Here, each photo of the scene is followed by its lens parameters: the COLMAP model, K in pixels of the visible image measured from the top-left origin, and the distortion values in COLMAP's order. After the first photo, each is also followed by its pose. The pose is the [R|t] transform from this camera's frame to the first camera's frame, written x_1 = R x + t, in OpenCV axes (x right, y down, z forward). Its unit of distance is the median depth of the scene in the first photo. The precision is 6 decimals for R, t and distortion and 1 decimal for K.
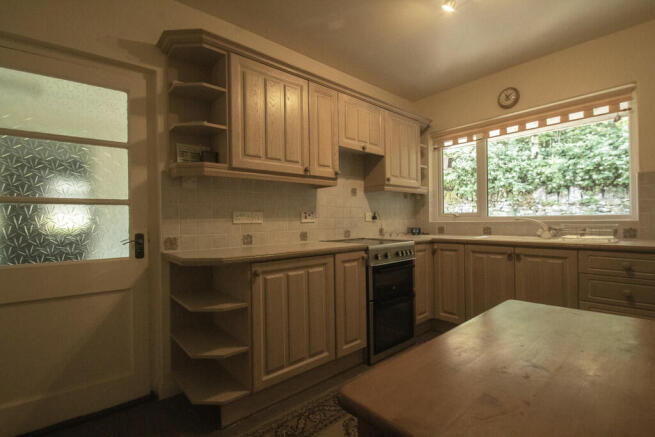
lens RADIAL K [[303.1, 0, 341.2], [0, 303.1, 219.1], [0, 0, 1]] dist [0.000116, -0.010741]
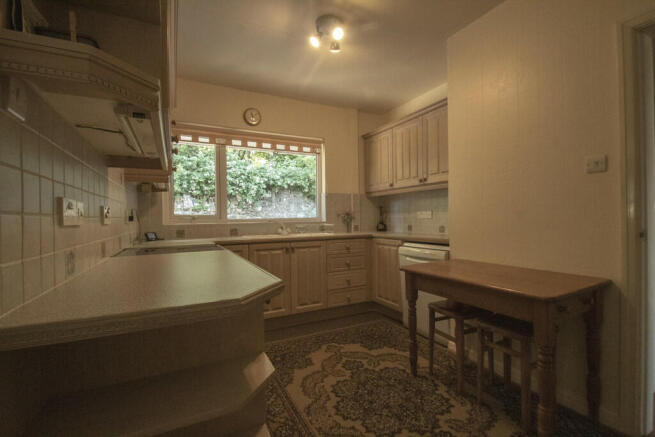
lens RADIAL K [[303.1, 0, 341.2], [0, 303.1, 219.1], [0, 0, 1]] dist [0.000116, -0.010741]
pose [[0.239360, 0.009308, 0.970886, -0.487892], [0.008870, 0.999891, -0.011773, 0.009624], [-0.970890, 0.011430, 0.239252, 0.389143]]
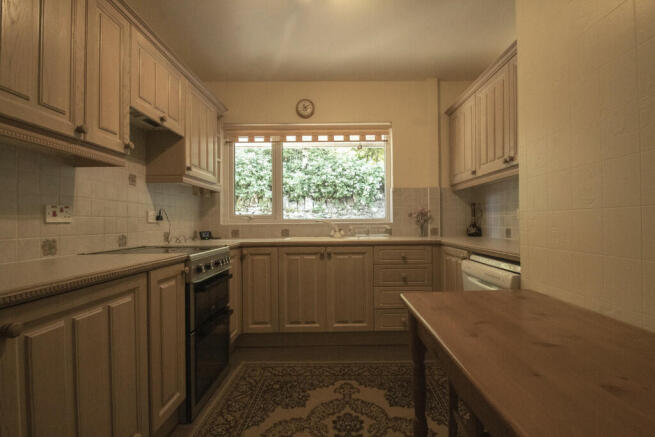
lens RADIAL K [[303.1, 0, 341.2], [0, 303.1, 219.1], [0, 0, 1]] dist [0.000116, -0.010741]
pose [[0.661931, 0.015391, 0.749407, -0.161142], [-0.002239, 0.999825, -0.018556, 0.011549], [-0.749562, 0.010605, 0.661850, 0.195290]]
